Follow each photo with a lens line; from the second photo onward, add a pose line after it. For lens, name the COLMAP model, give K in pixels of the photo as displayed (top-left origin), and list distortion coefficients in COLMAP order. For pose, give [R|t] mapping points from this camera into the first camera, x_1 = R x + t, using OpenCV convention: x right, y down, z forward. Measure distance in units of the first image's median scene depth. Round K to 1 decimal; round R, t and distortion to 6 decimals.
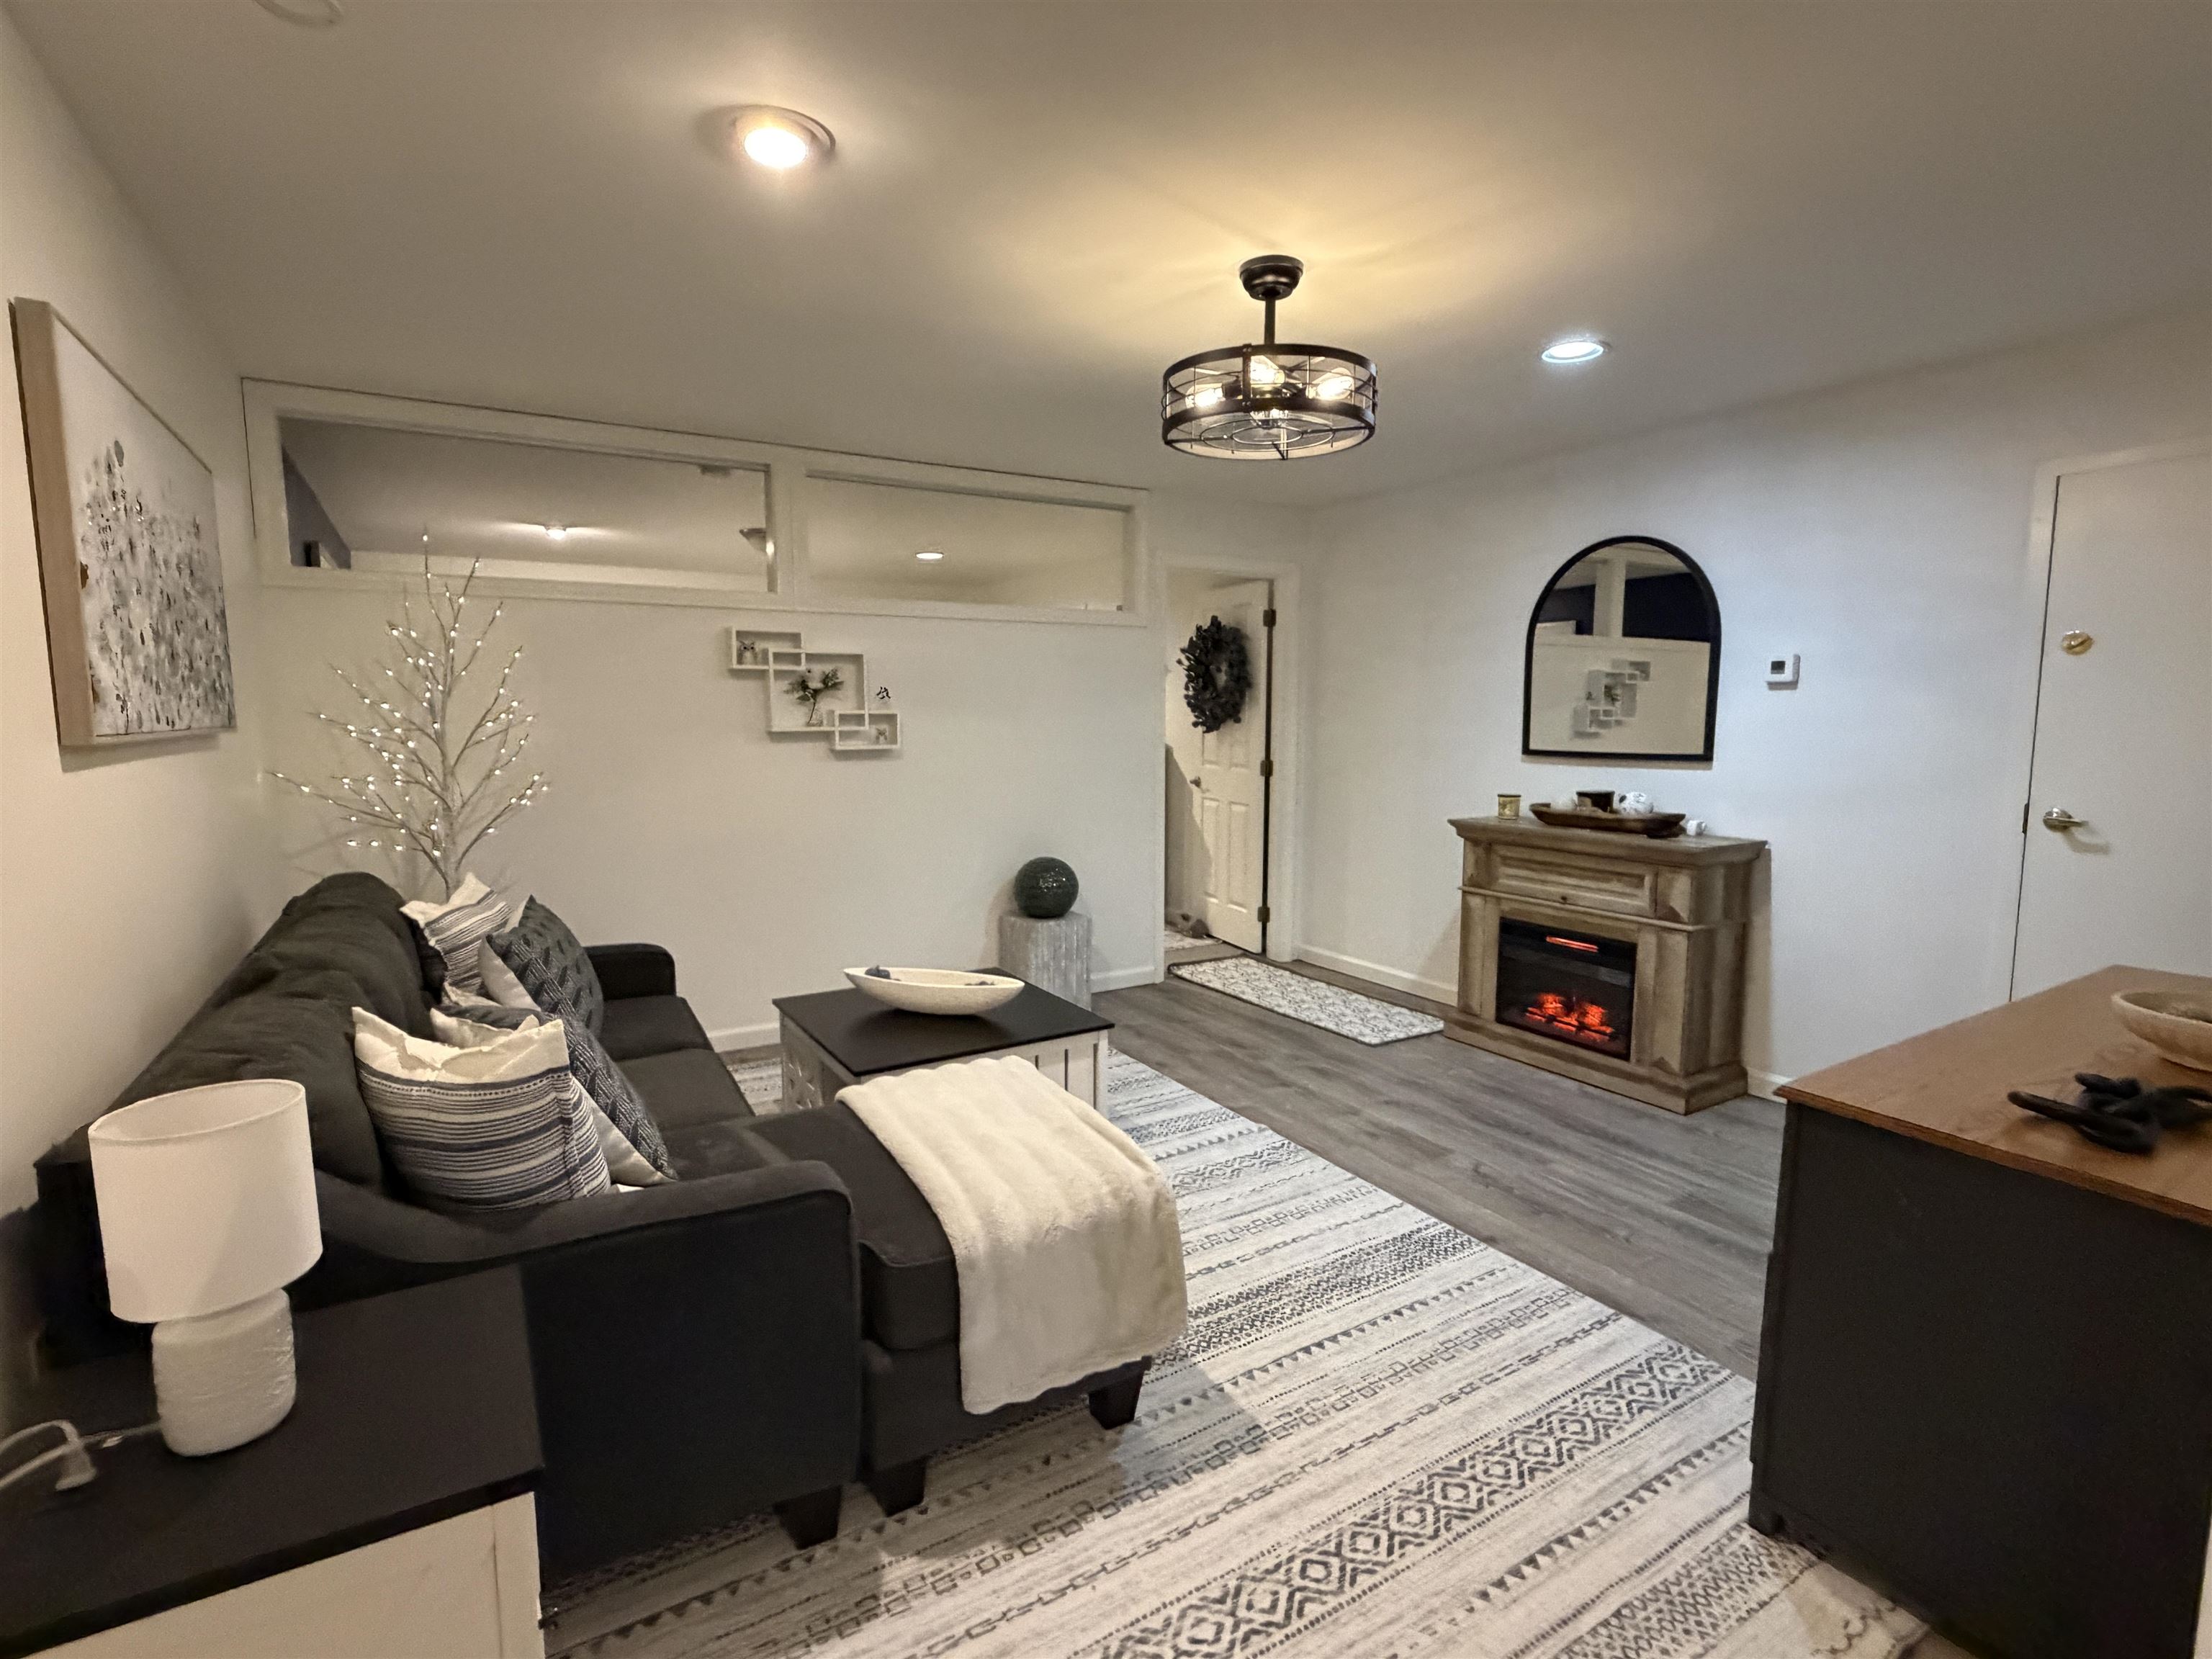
lens RADIAL K [[1081.6, 0, 1100.3], [0, 1081.6, 832.7], [0, 0, 1]] dist [-0.003357, 0.000116]
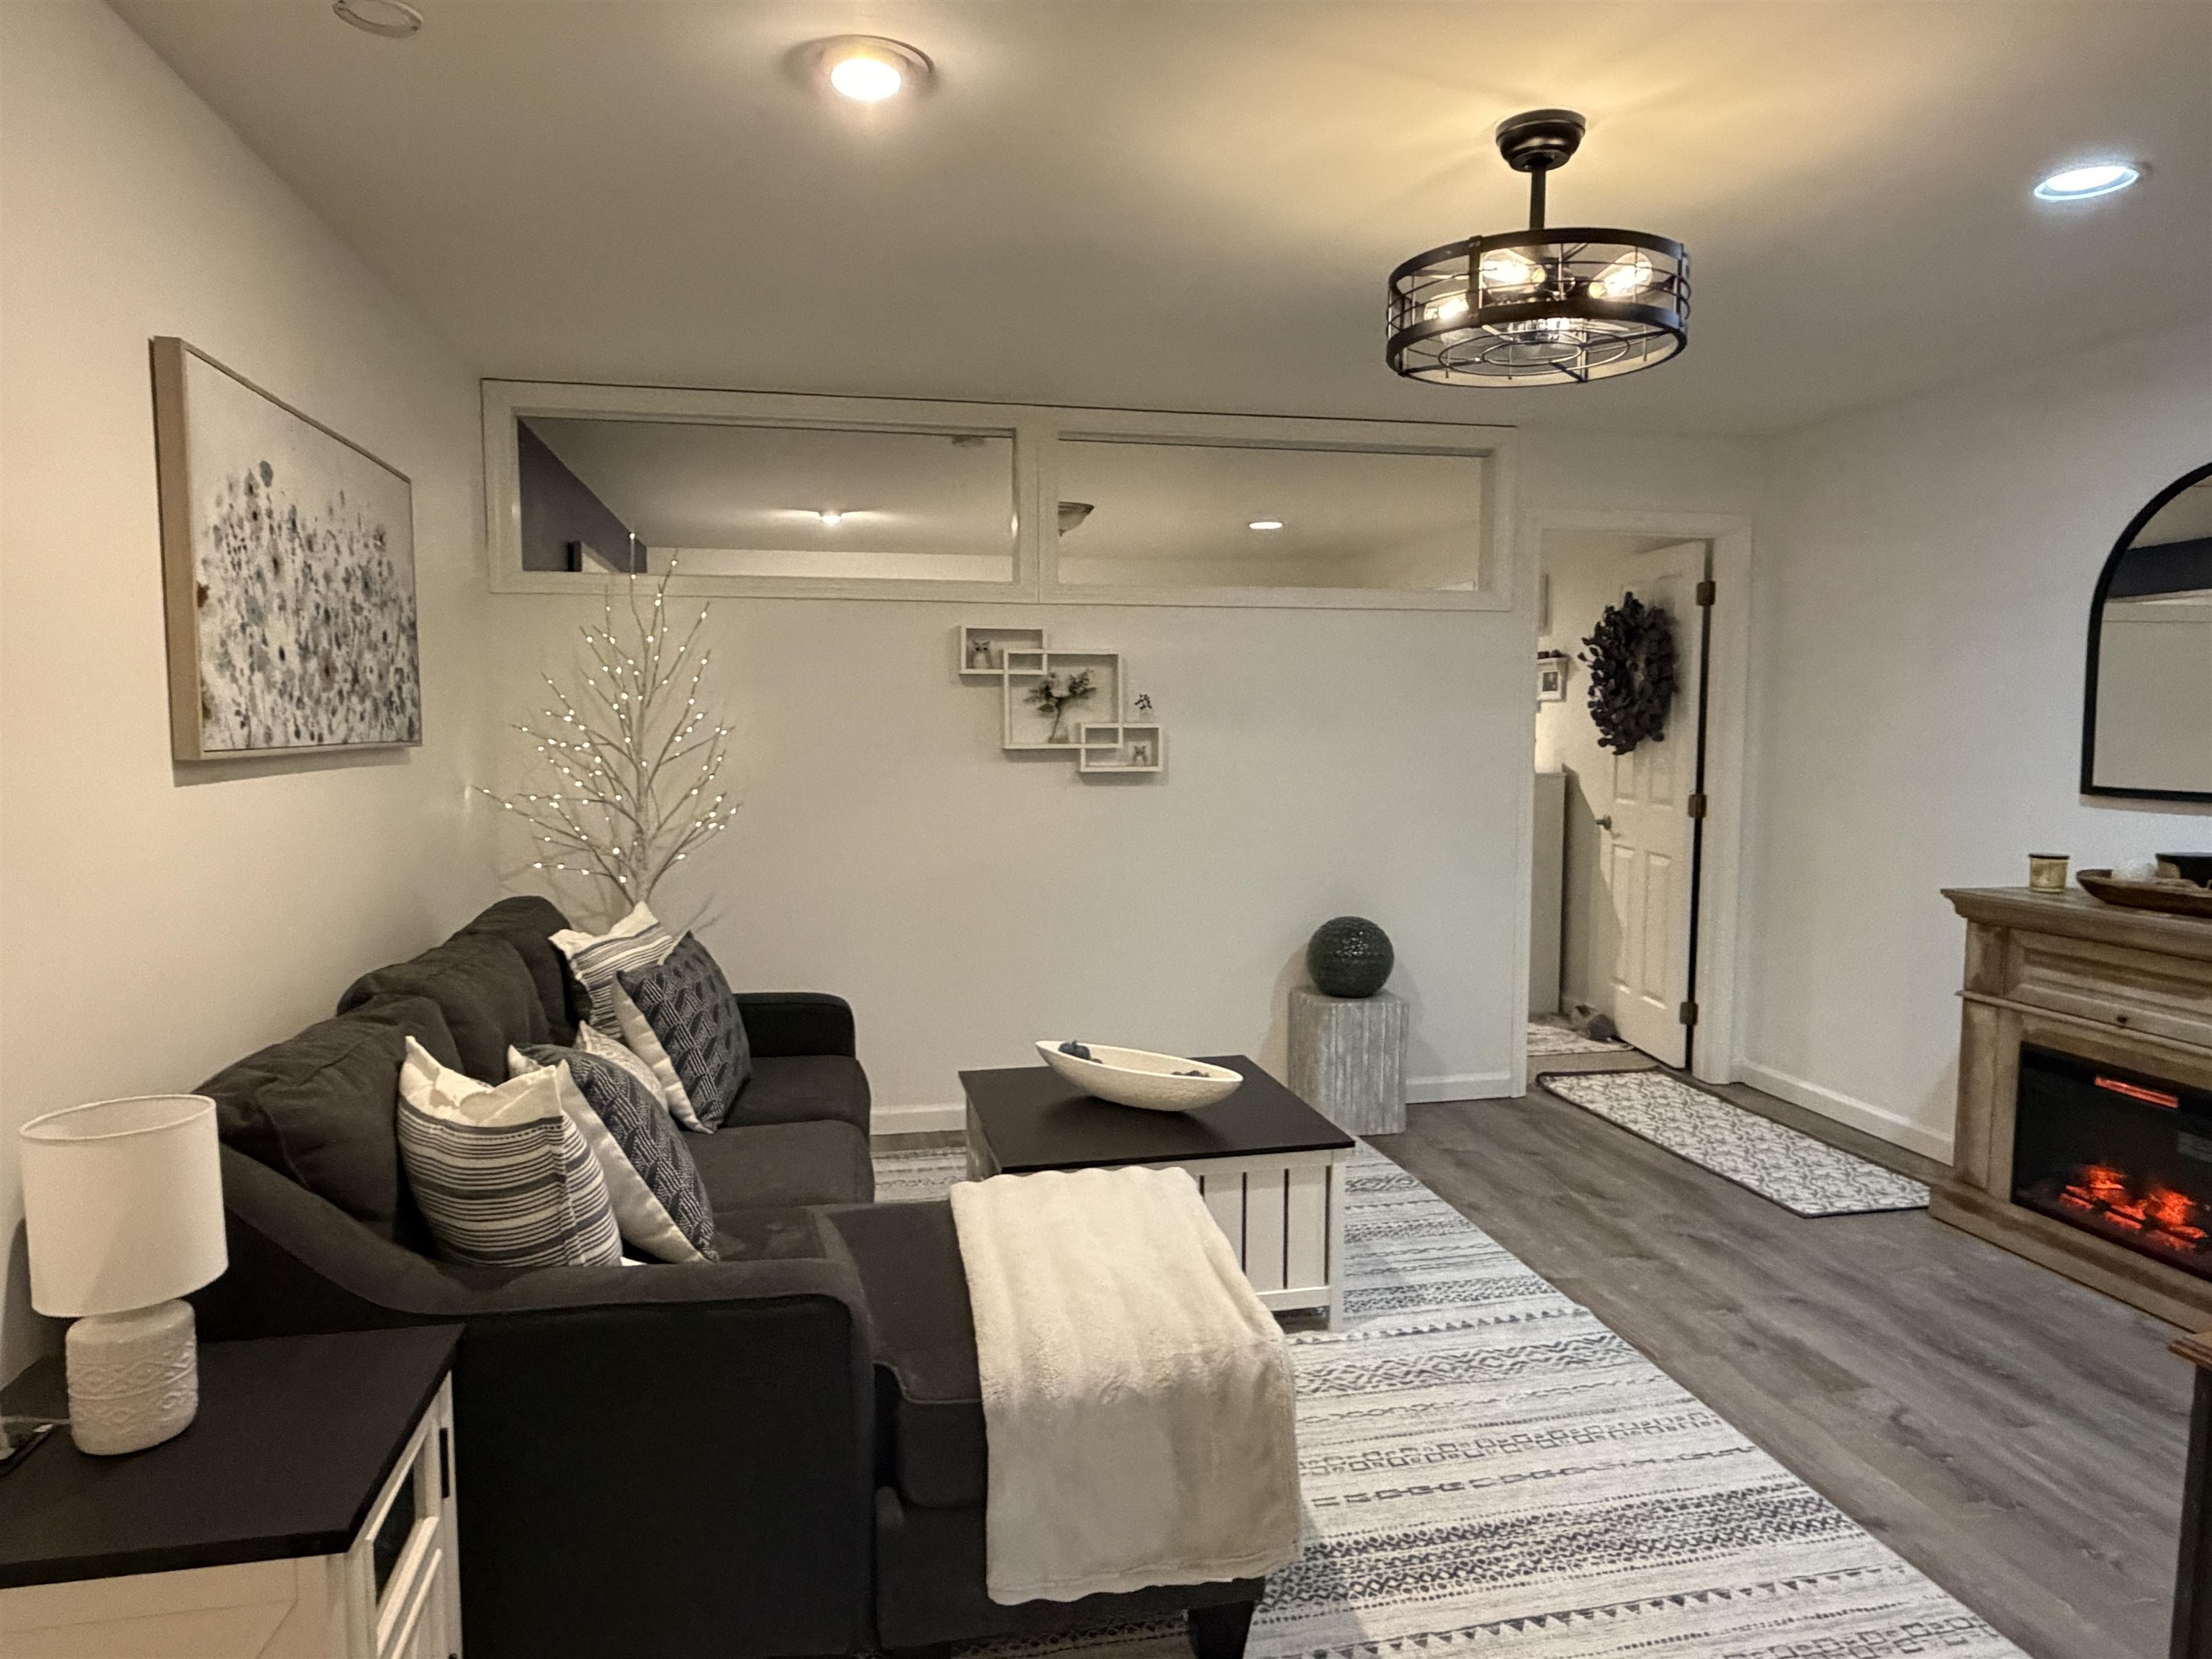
lens RADIAL K [[1409.9, 0, 1097.0], [0, 1409.9, 837.3], [0, 0, 1]] dist [-0.004441, 0.001058]
pose [[0.942859, 0.029387, -0.331895, 0.170020], [-0.039136, 0.998975, -0.022726, -0.005655], [0.330887, 0.034416, 0.943043, 0.010900]]
